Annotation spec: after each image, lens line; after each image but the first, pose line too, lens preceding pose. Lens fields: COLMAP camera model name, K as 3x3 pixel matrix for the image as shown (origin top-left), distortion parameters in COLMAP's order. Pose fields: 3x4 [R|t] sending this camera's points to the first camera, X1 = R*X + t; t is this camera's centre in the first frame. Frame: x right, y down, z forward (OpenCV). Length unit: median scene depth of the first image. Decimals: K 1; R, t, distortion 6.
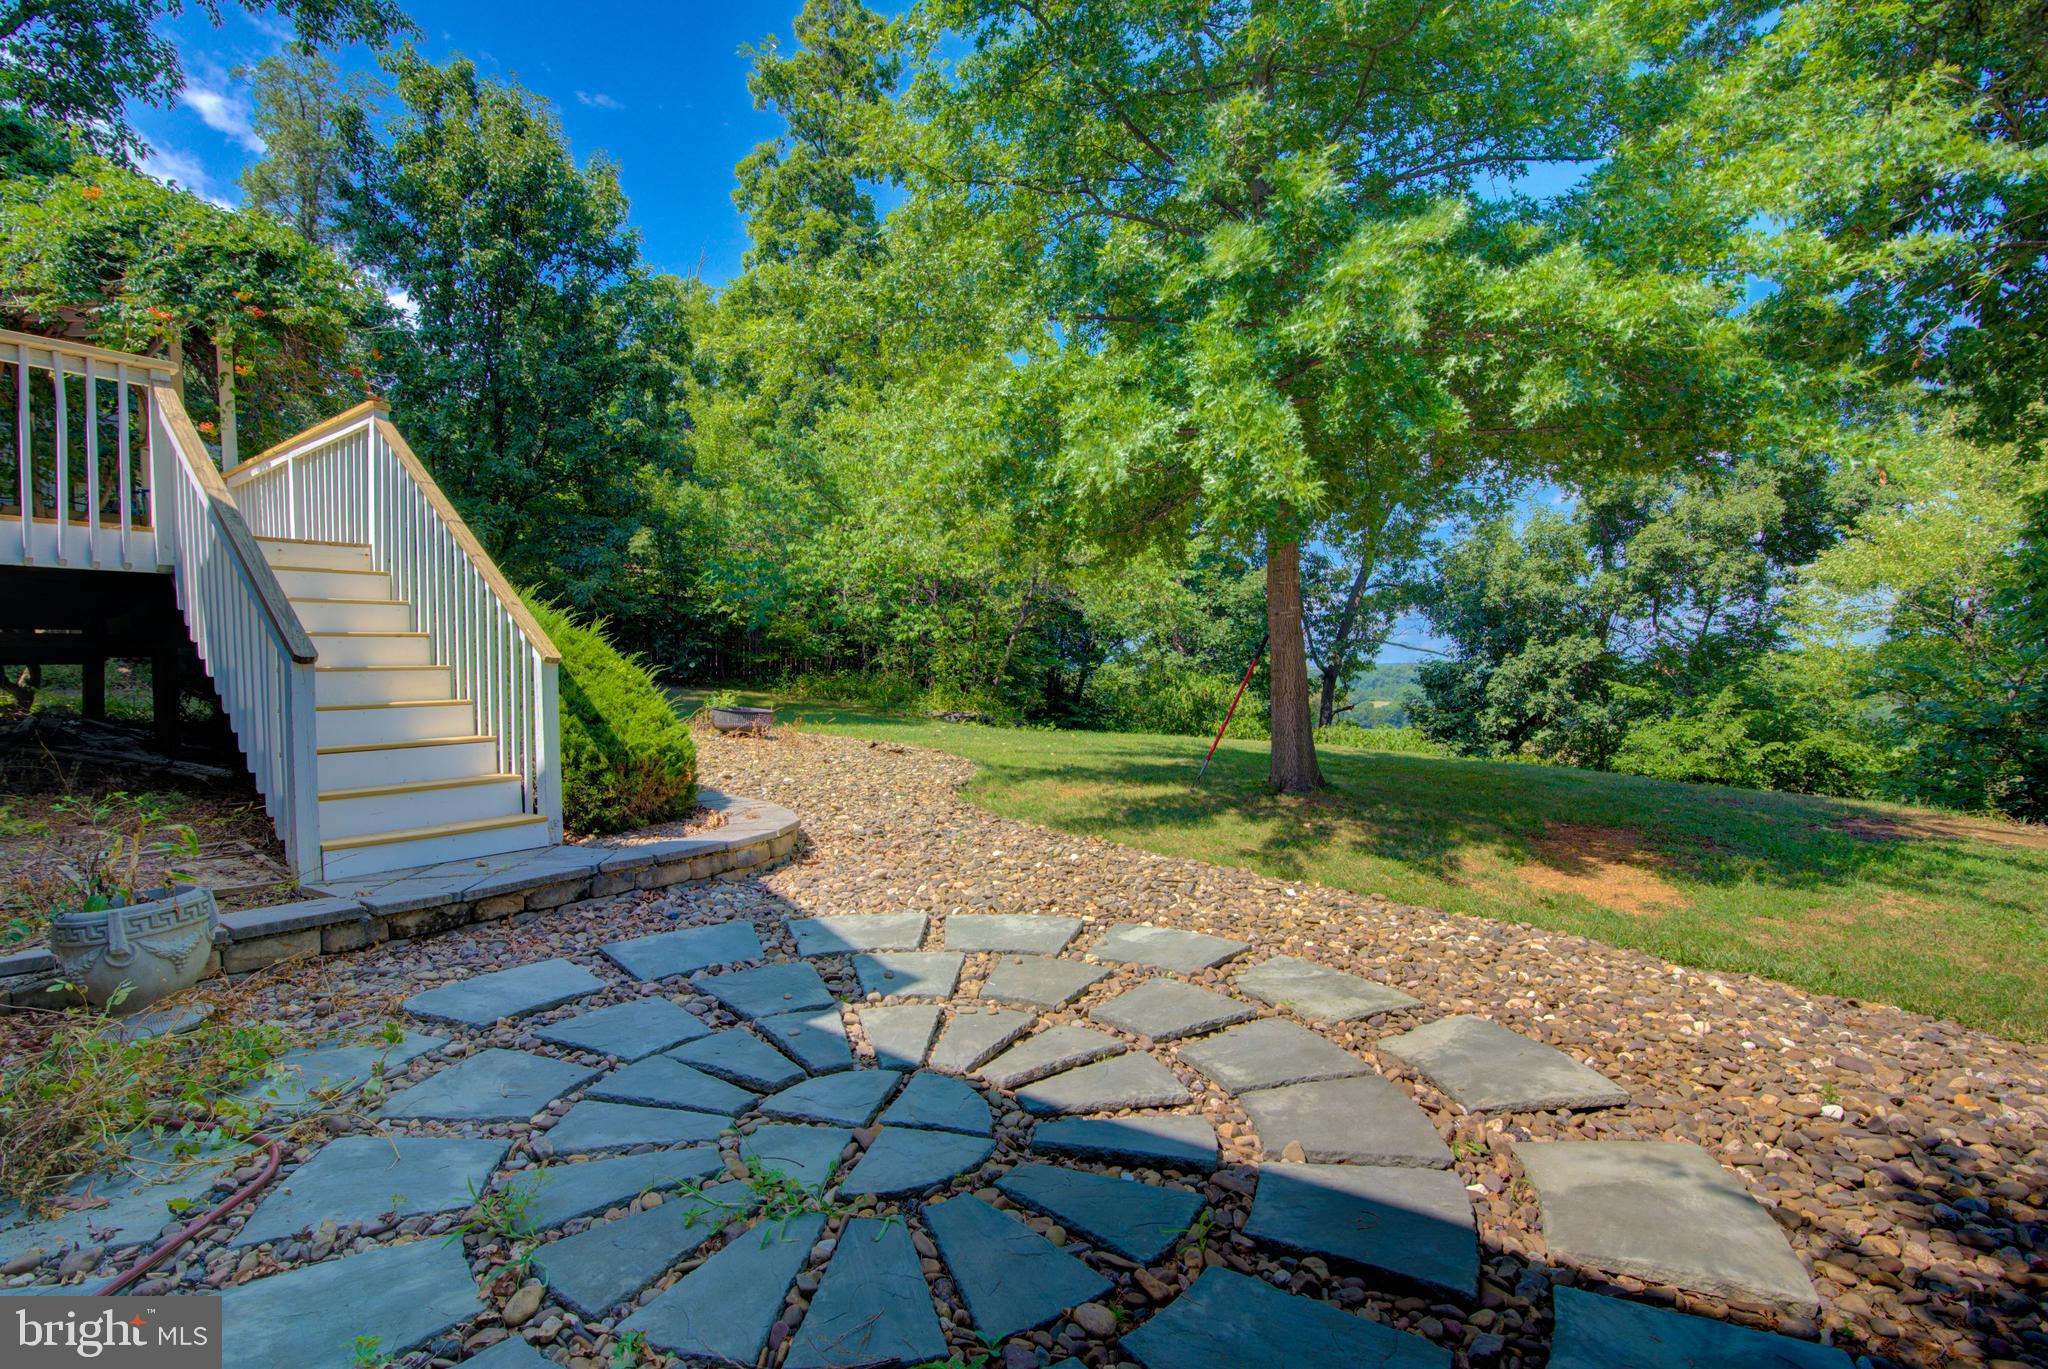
lens RADIAL K [[932.3, 0, 1025.9], [0, 932.3, 696.6], [0, 0, 1]] dist [-0.019379, 0.001239]
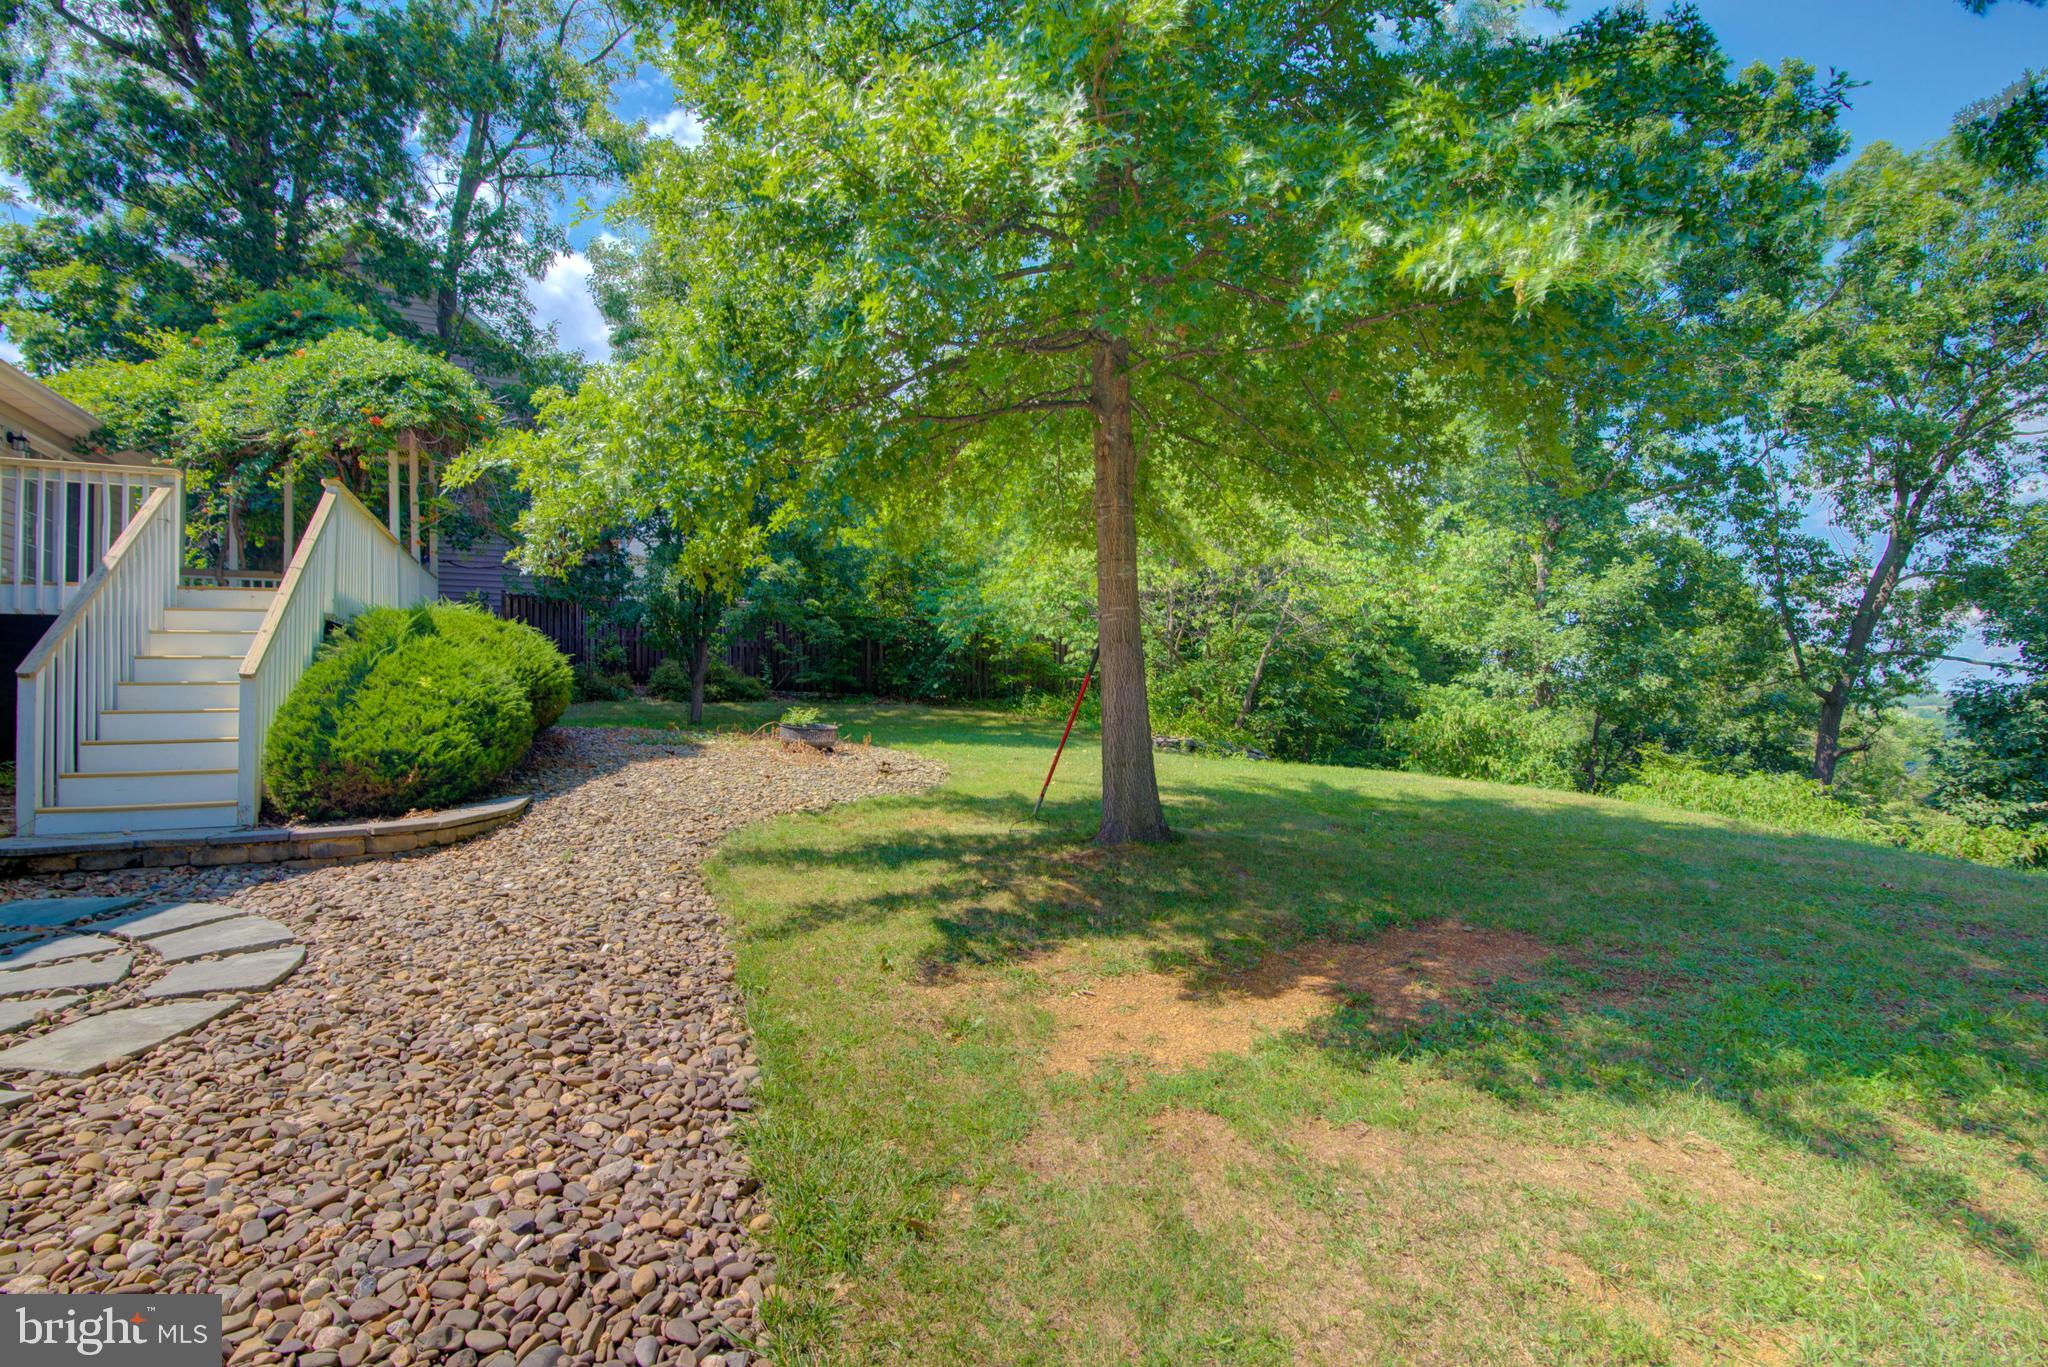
lens RADIAL K [[931.6, 0, 1025.2], [0, 931.6, 694.4], [0, 0, 1]] dist [-0.021880, 0.002312]
pose [[0.863502, 0.006615, -0.504301, 0.221713], [-0.019645, 0.999596, -0.020527, -0.002520], [0.503962, 0.027633, 0.863284, 0.097164]]
